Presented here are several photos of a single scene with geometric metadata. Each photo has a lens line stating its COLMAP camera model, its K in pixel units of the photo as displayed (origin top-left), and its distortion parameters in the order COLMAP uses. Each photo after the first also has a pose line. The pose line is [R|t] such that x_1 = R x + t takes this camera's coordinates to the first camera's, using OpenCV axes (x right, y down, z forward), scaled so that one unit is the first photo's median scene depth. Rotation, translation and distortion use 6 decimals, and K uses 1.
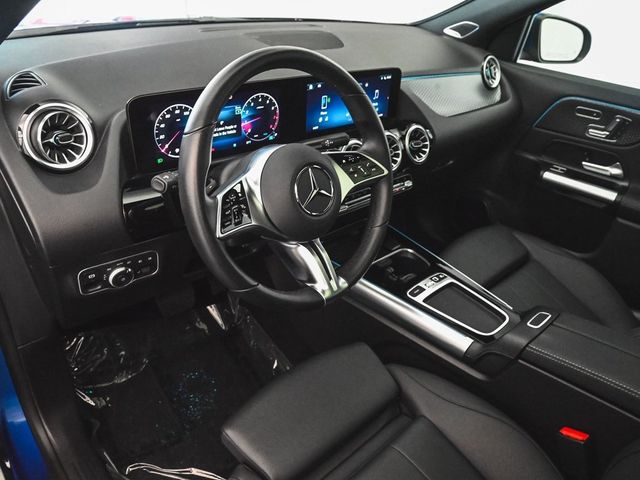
lens RADIAL K [[484.2, 0, 320.0], [0, 484.2, 240.0], [0, 0, 1]] dist [-0.035462, -0.000476]
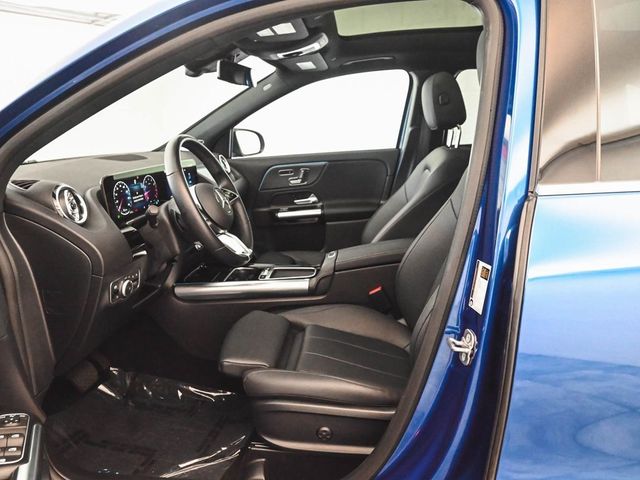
lens RADIAL K [[484.2, 0, 320.0], [0, 484.2, 240.0], [0, 0, 1]] dist [-0.035462, -0.000476]
pose [[0.735072, -0.276134, 0.619208, -0.482160], [0.446157, 0.884697, -0.135112, 0.233347], [-0.510502, 0.375581, 0.773516, -0.299725]]
